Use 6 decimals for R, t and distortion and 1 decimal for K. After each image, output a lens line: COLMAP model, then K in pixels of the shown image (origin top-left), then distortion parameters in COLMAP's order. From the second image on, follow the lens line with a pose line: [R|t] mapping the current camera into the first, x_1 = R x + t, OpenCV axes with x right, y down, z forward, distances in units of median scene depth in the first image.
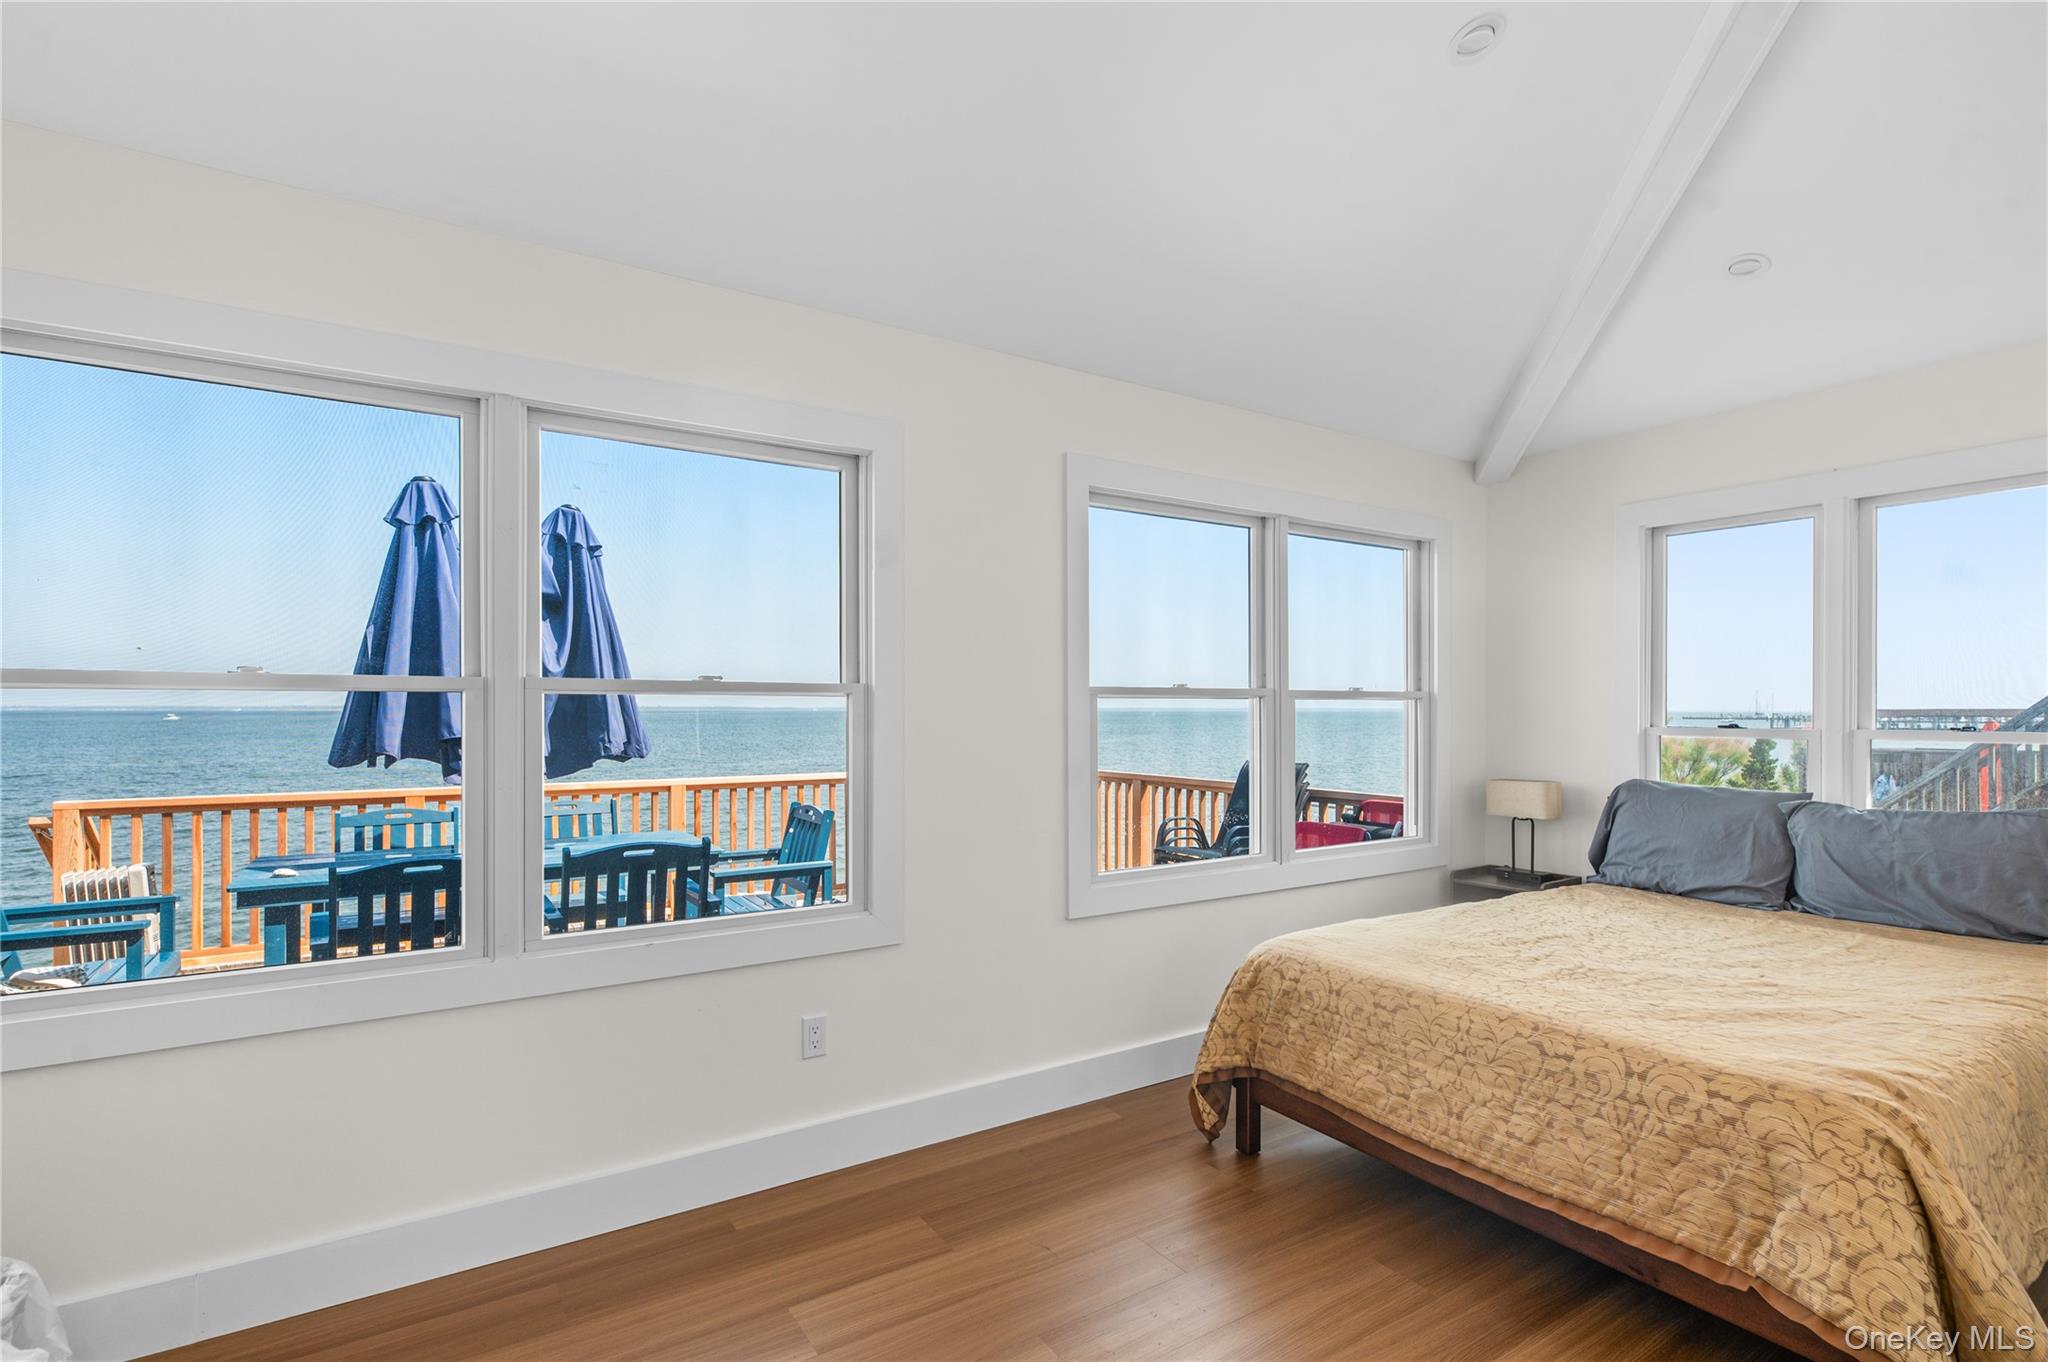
lens RADIAL K [[987.3, 0, 1022.0], [0, 987.3, 687.9], [0, 0, 1]] dist [-0.002840, -0.000030]
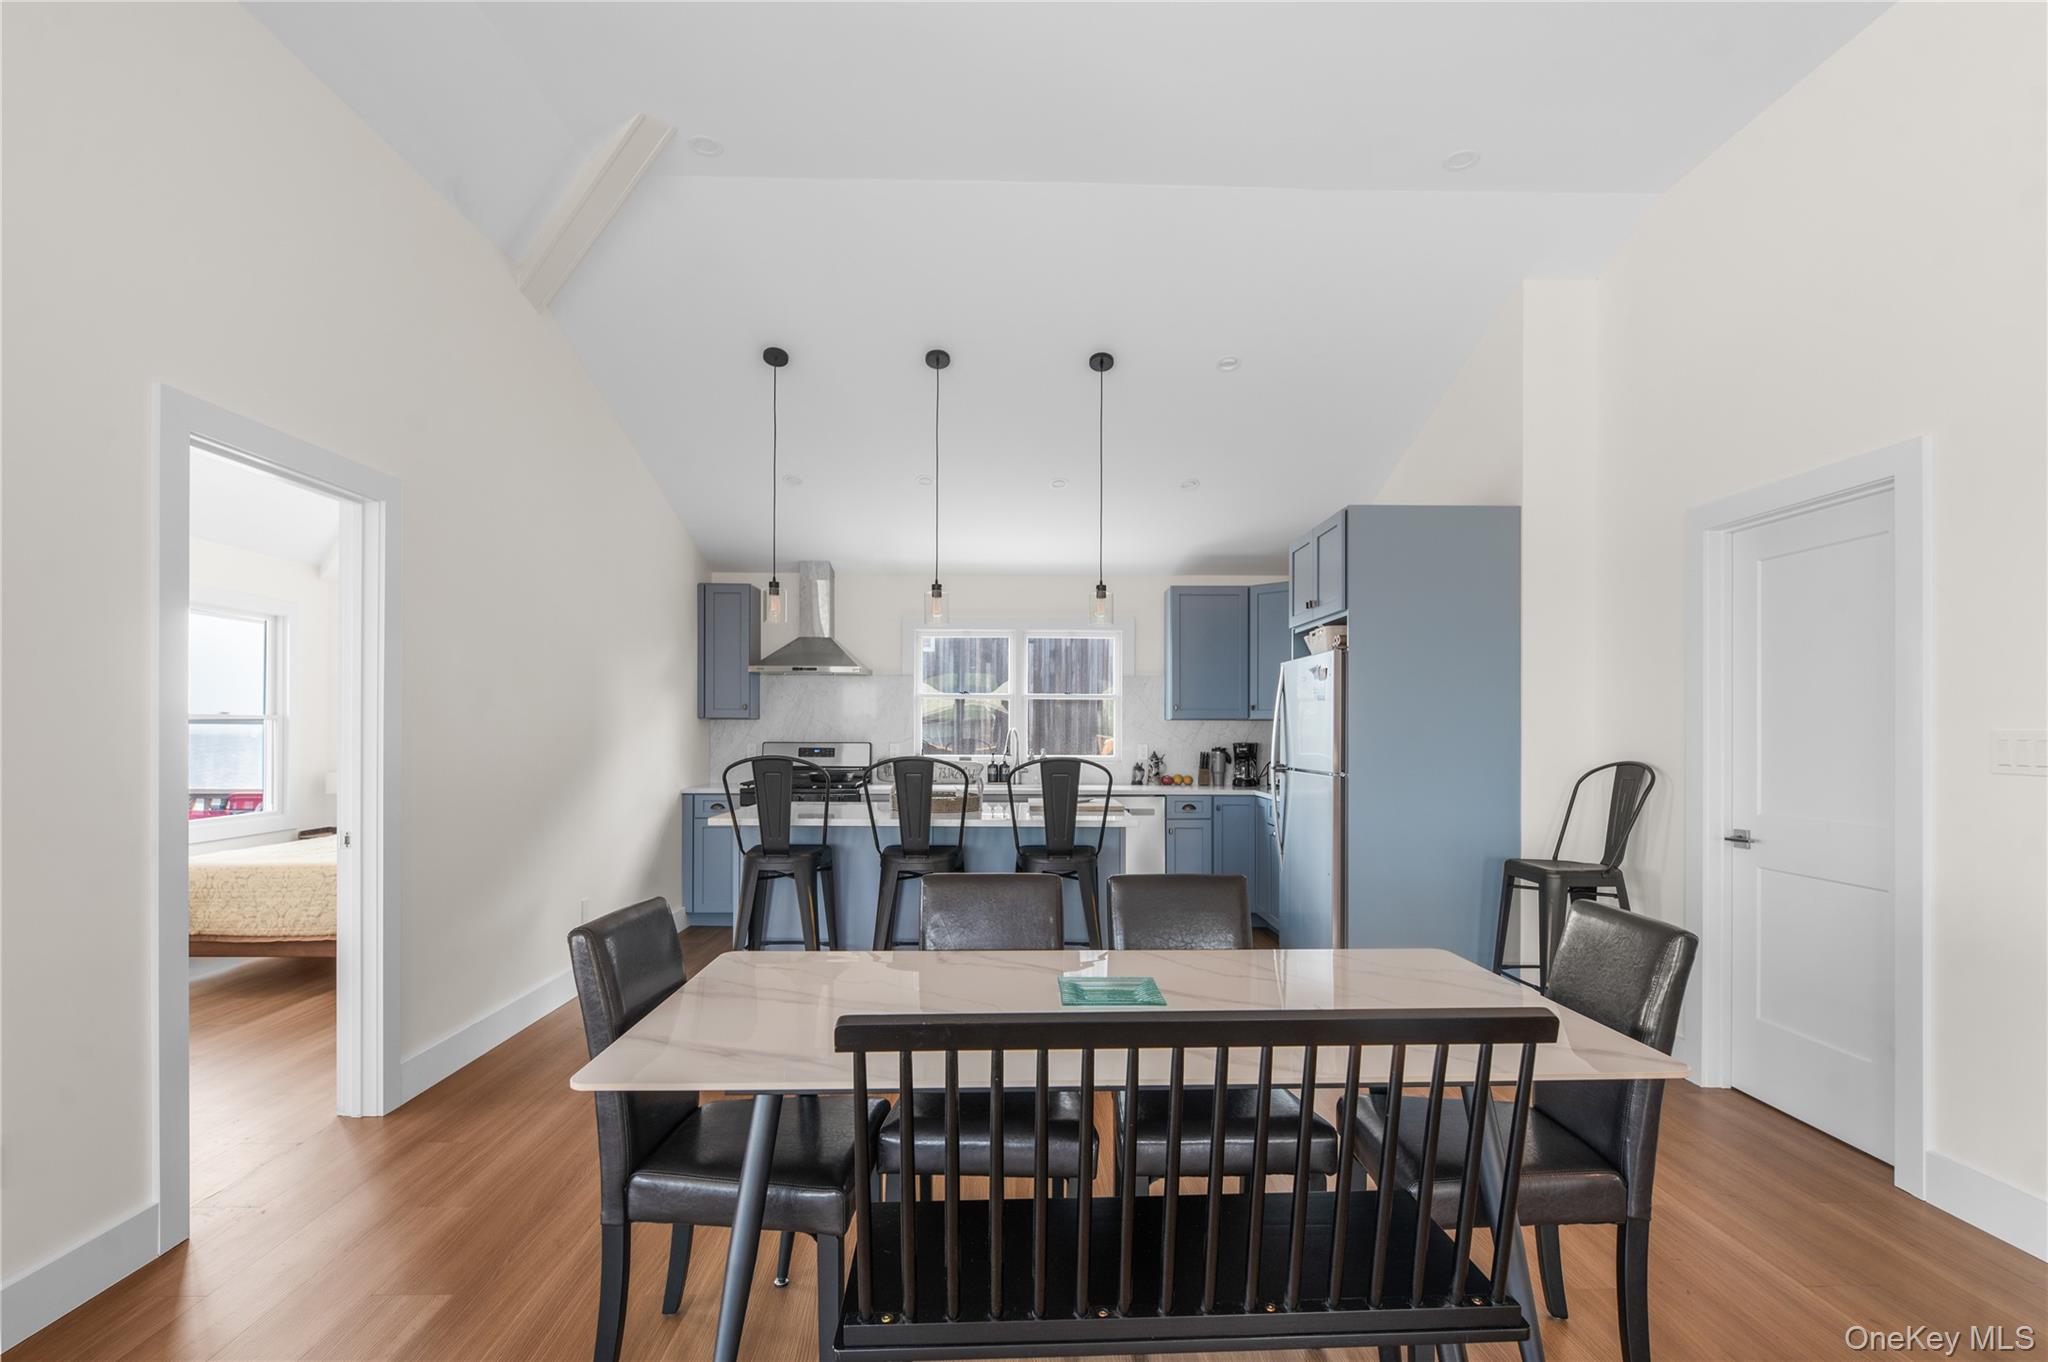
lens RADIAL K [[987.3, 0, 1026.0], [0, 987.3, 698.0], [0, 0, 1]] dist [-0.002840, -0.000030]
pose [[0.530330, 0.006756, 0.847764, -0.481761], [-0.001111, 0.999973, -0.007274, -0.023205], [-0.847791, 0.002916, 0.530323, -1.396771]]
